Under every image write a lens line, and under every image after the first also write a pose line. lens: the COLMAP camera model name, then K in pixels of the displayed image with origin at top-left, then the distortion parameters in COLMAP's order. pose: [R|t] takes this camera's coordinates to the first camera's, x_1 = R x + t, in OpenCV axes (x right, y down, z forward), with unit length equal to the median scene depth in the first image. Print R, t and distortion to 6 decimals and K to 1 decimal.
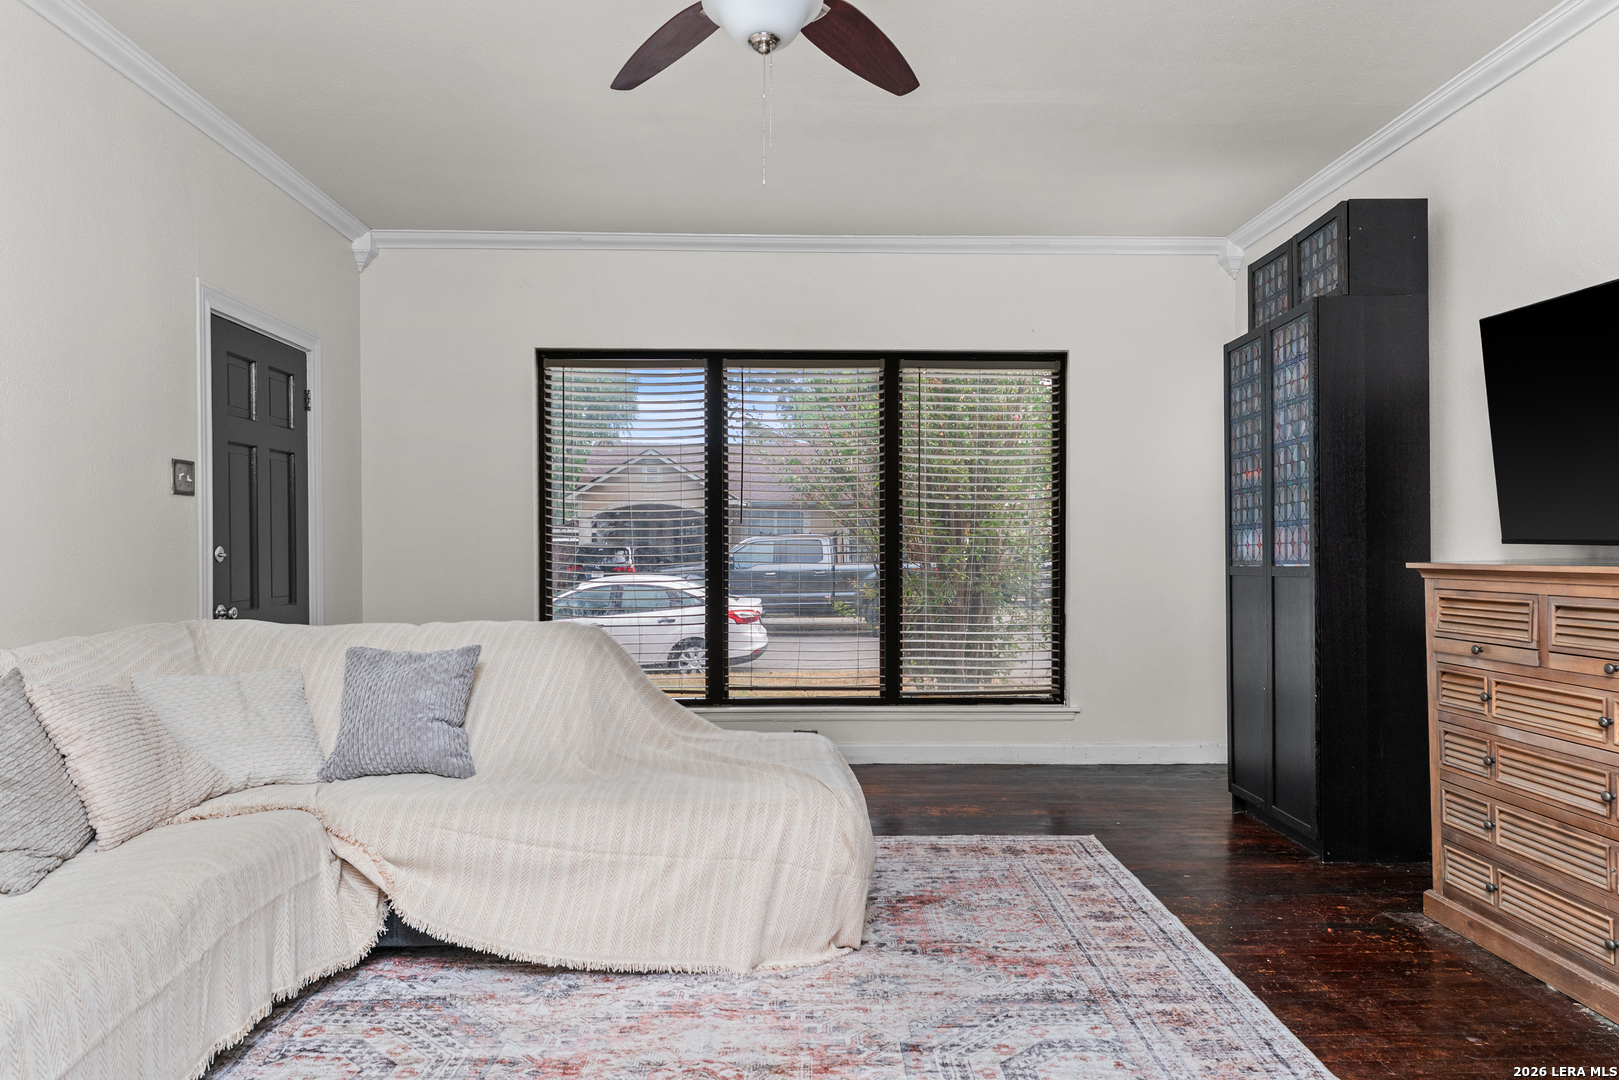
lens RADIAL K [[992.1, 0, 811.9], [0, 992.1, 541.4], [0, 0, 1]] dist [0.000168, -0.000974]
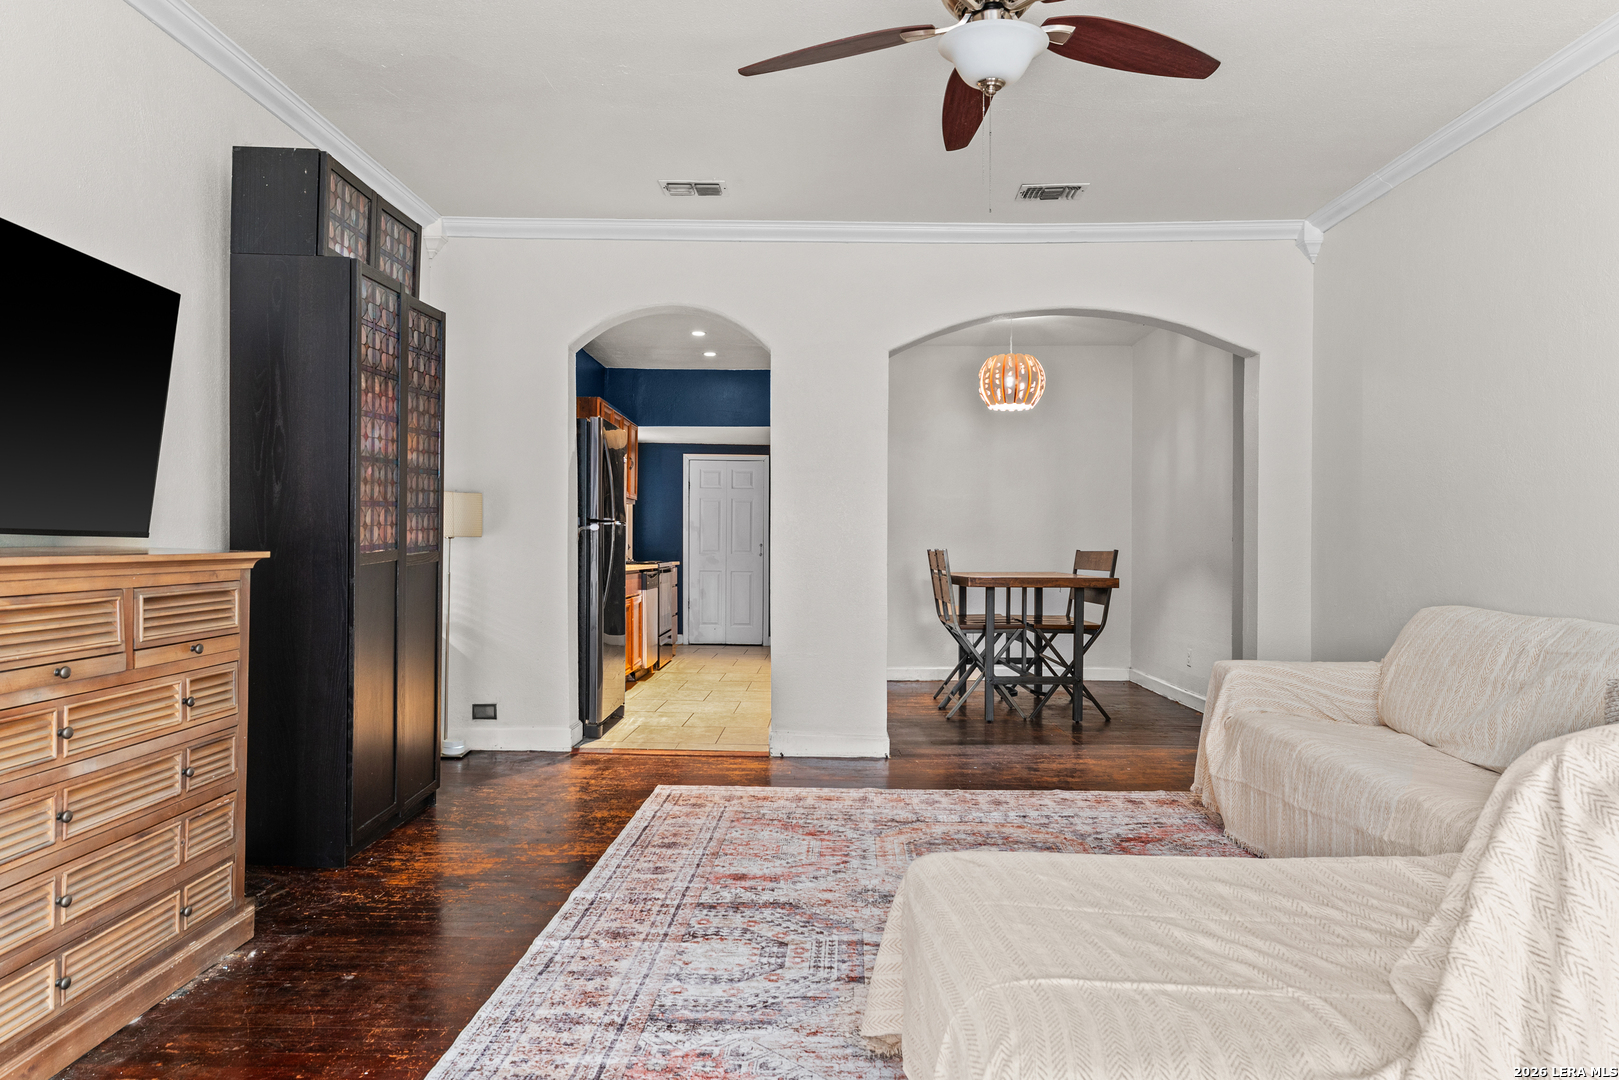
lens RADIAL K [[992.1, 0, 803.5], [0, 992.1, 540.8], [0, 0, 1]] dist [0.000168, -0.000974]
pose [[-0.998555, -0.003779, 0.053613, 0.088753], [-0.004141, 0.999969, -0.006637, 0.014989], [-0.053587, -0.006849, -0.998540, 1.885976]]
